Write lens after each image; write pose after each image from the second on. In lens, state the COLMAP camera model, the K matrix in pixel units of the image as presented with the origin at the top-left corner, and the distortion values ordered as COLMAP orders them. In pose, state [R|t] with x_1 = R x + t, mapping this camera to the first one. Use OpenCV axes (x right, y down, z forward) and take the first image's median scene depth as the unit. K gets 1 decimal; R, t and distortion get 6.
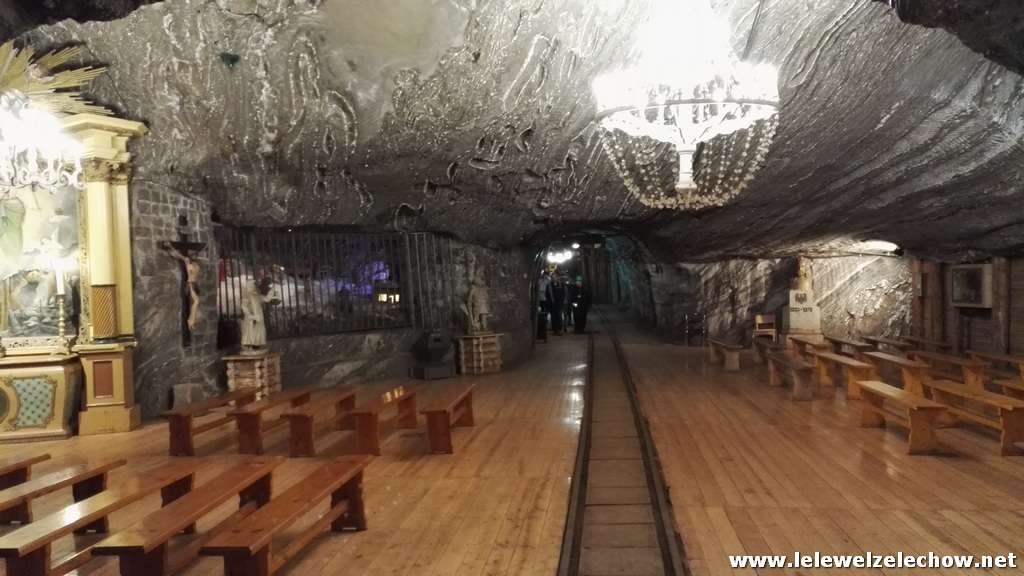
lens RADIAL K [[828.1, 0, 514.2], [0, 828.1, 295.2], [0, 0, 1]] dist [0.036830, -0.001066]
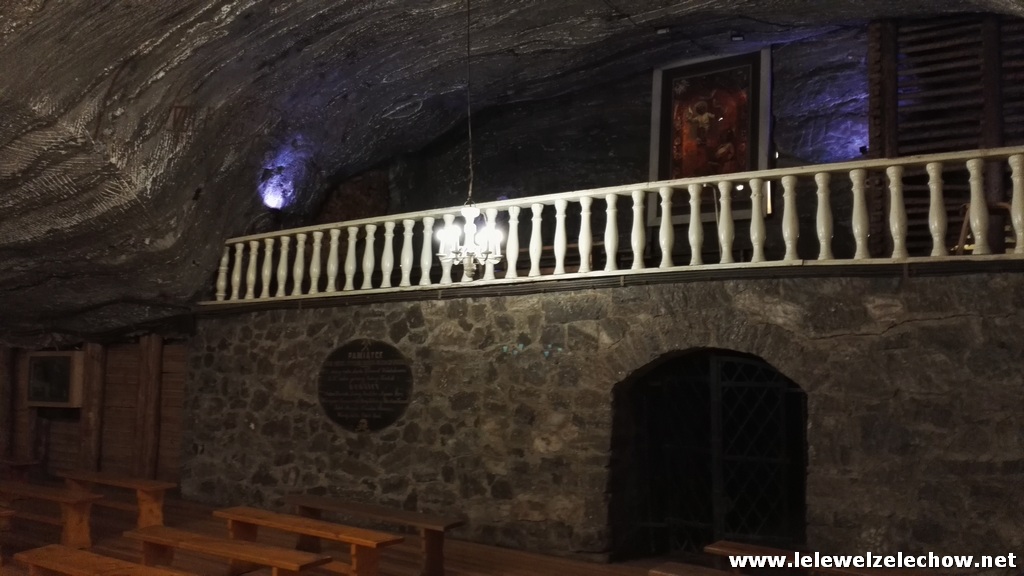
lens RADIAL K [[828.1, 0, 514.2], [0, 828.1, 295.2], [0, 0, 1]] dist [0.036830, -0.001066]
pose [[0.508139, 0.079032, 0.857641, 0.095527], [0.009234, 0.995224, -0.097181, -0.009534], [-0.861225, 0.057301, 0.504983, 0.249936]]
